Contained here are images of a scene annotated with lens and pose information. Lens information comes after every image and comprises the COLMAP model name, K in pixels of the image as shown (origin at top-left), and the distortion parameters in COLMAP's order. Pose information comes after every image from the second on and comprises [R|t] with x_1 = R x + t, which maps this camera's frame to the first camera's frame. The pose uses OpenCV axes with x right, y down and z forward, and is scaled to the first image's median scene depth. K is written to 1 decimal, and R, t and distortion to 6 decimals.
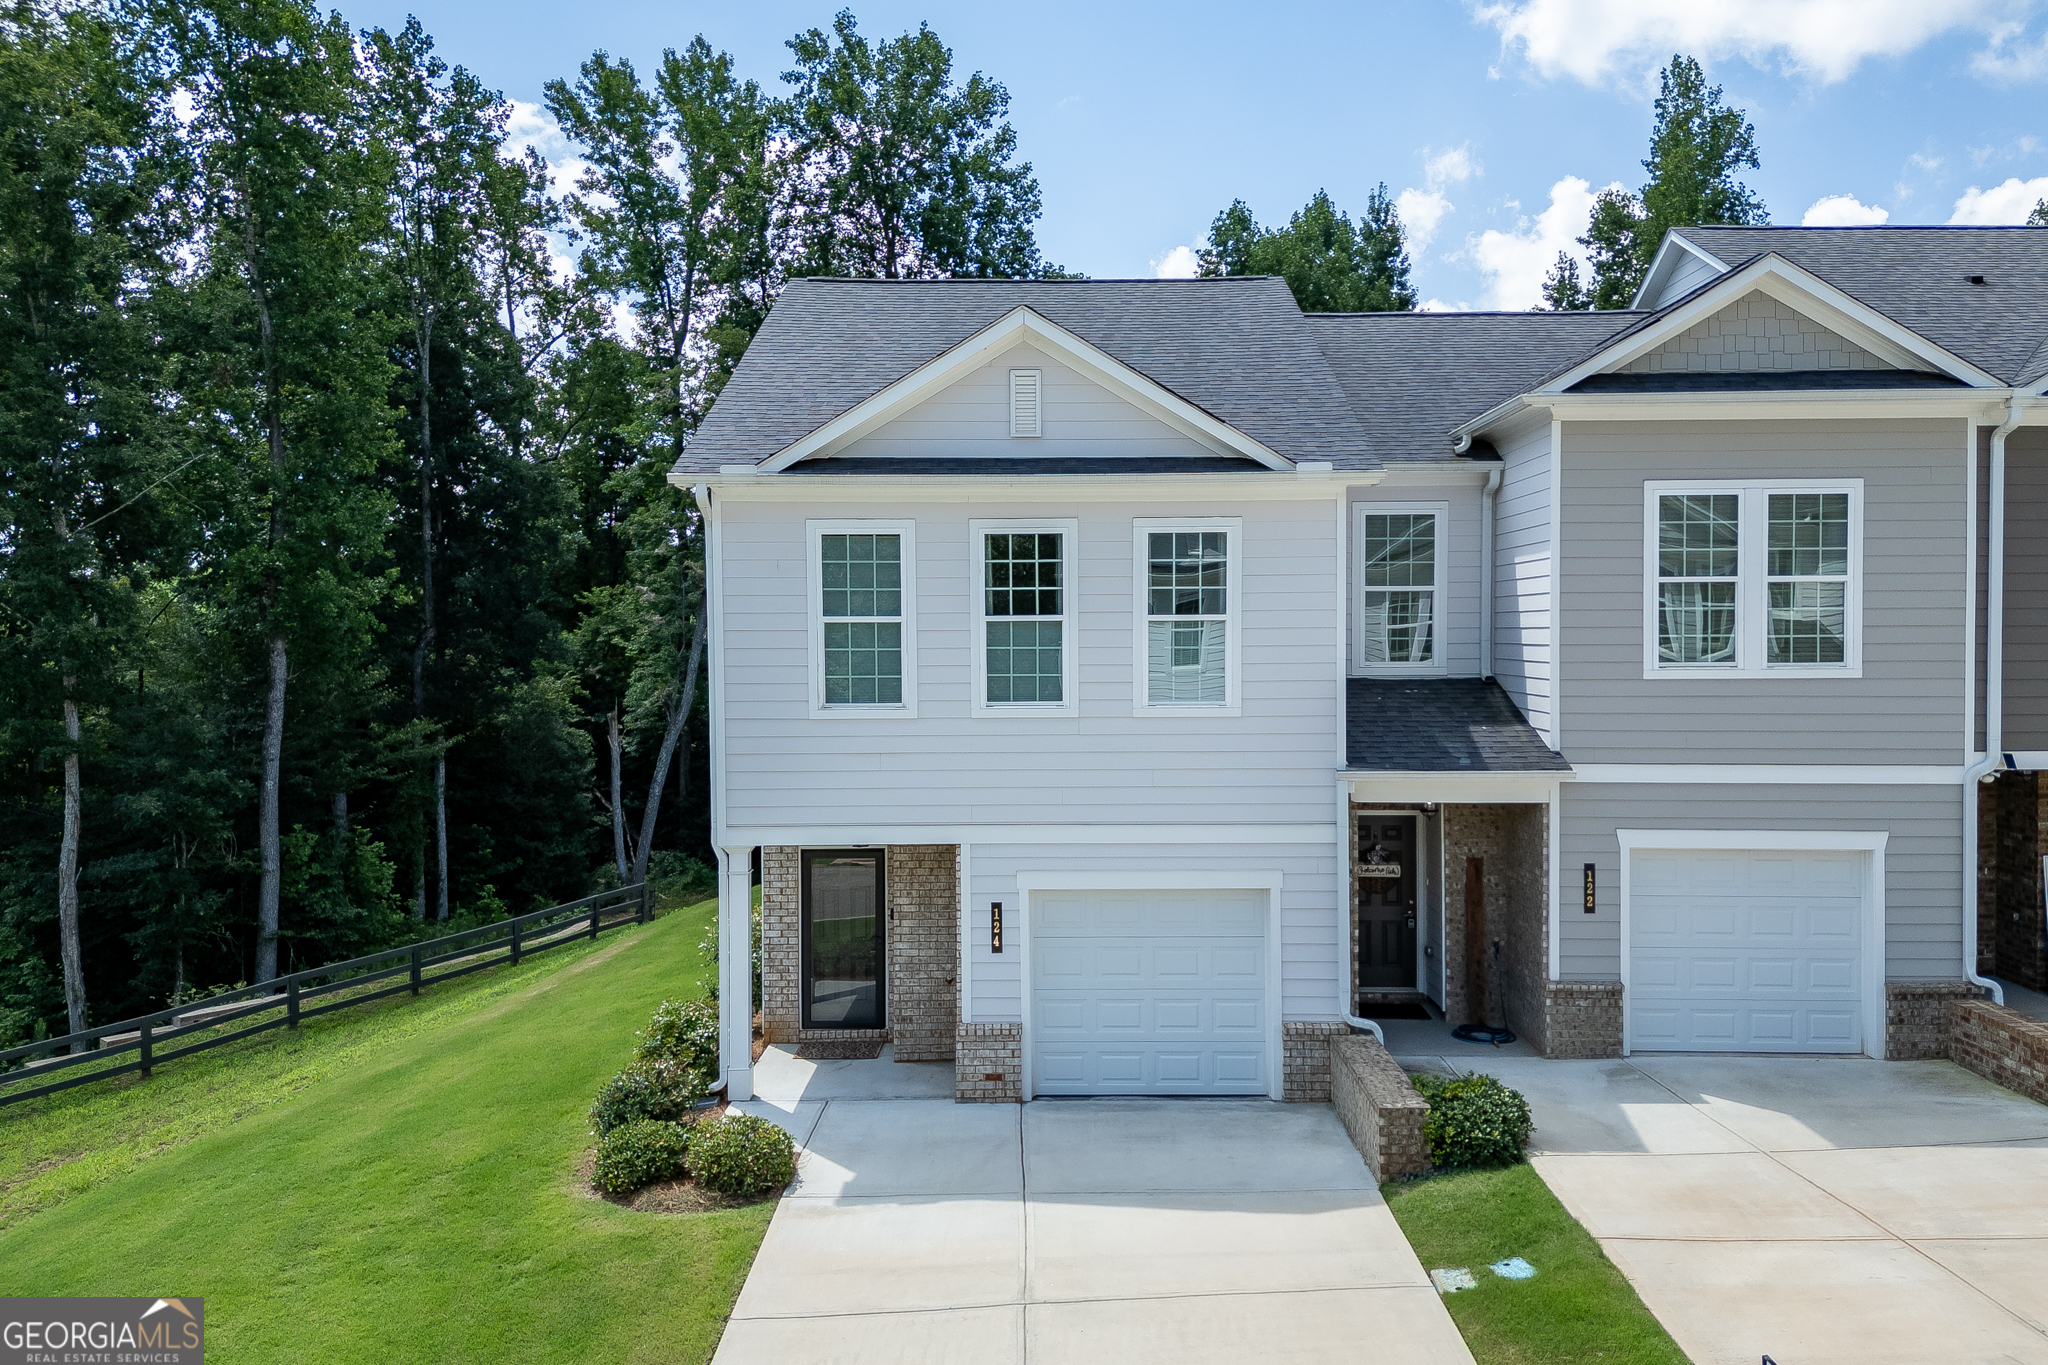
lens RADIAL K [[1541.4, 0, 1040.6], [0, 1541.4, 678.0], [0, 0, 1]] dist [0.037484, -0.009416]
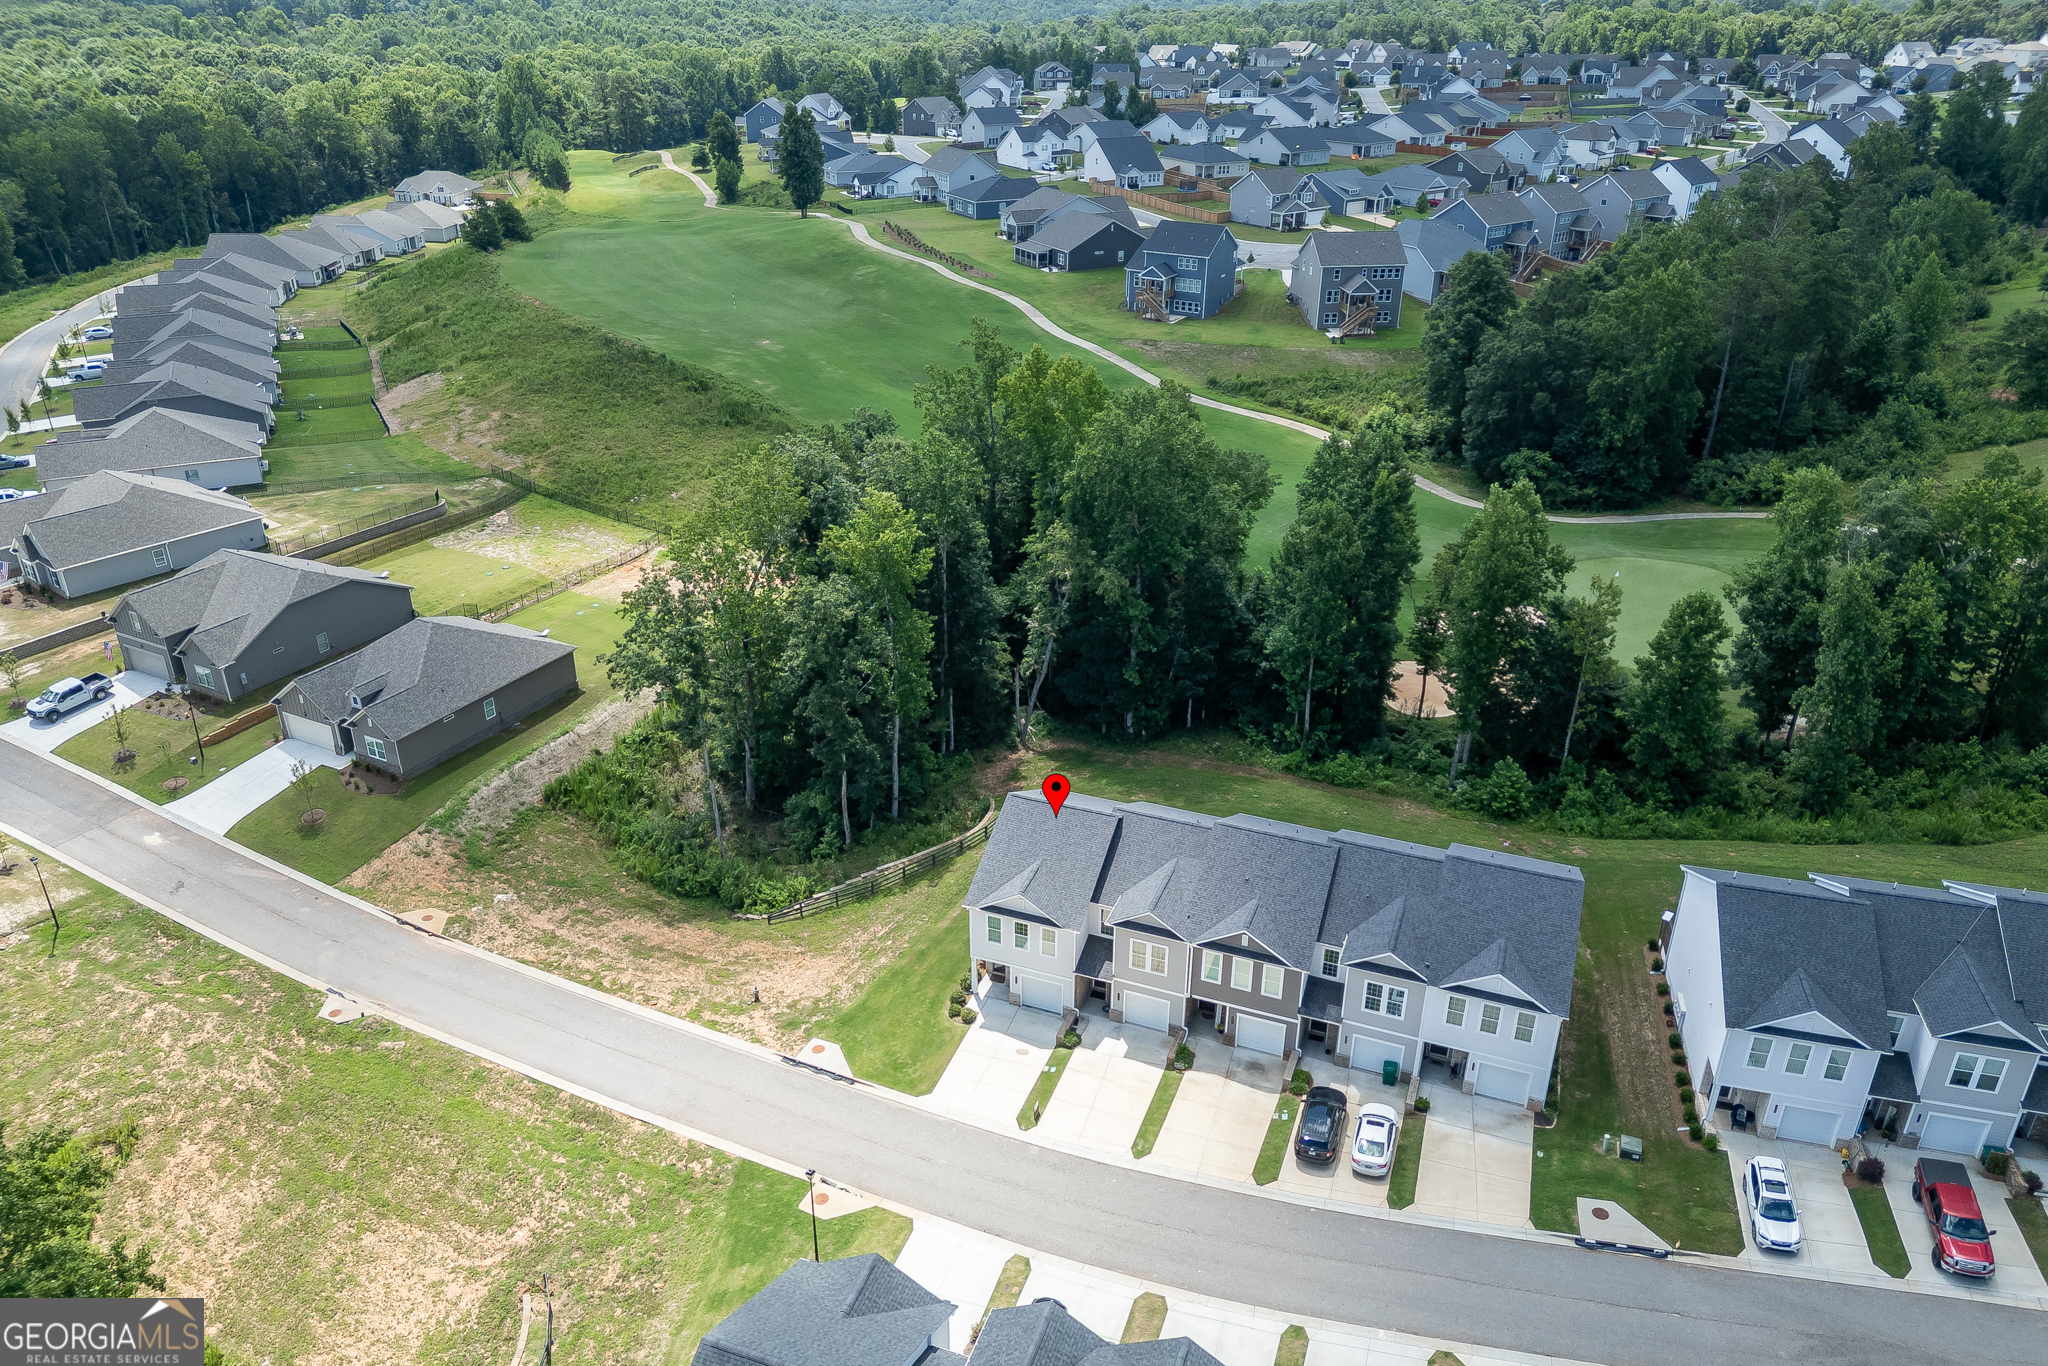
lens RADIAL K [[1463.2, 0, 1020.8], [0, 1463.2, 654.0], [0, 0, 1]] dist [0.084734, -0.093723]
pose [[0.936163, 0.153261, -0.316402, 1.526506], [-0.008628, 0.909721, 0.415129, -3.201786], [0.351461, -0.385899, 0.852970, -3.170945]]
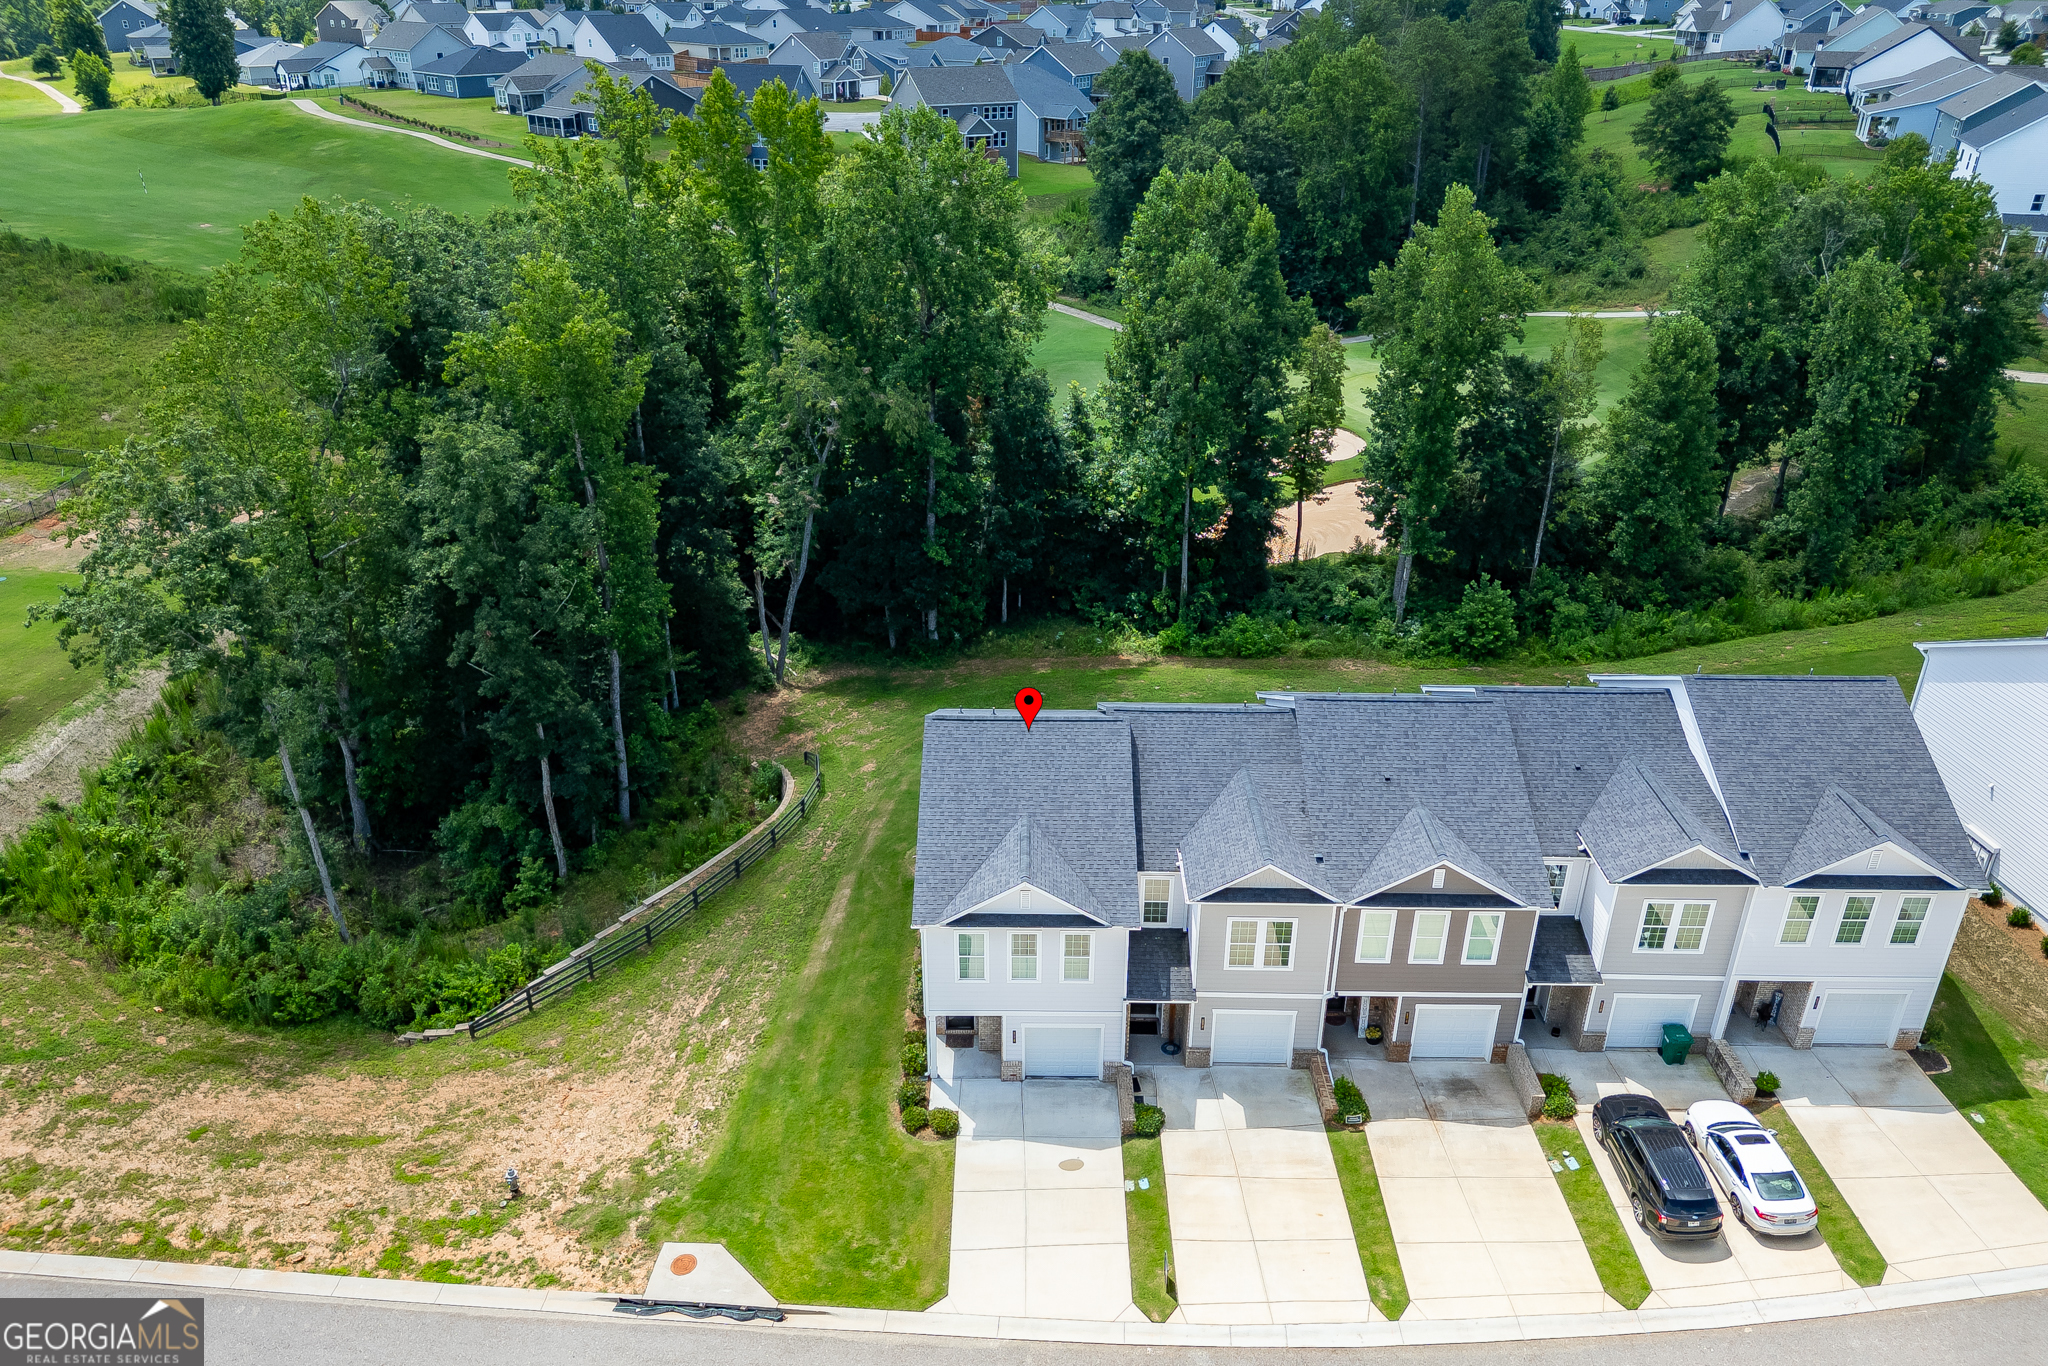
lens RADIAL K [[1463.2, 0, 1020.8], [0, 1463.2, 654.0], [0, 0, 1]] dist [0.084734, -0.093723]
pose [[0.999990, 0.003664, 0.002457, -0.026485], [-0.004361, 0.905135, 0.425102, -1.844641], [-0.000666, -0.425108, 0.905142, -1.409211]]
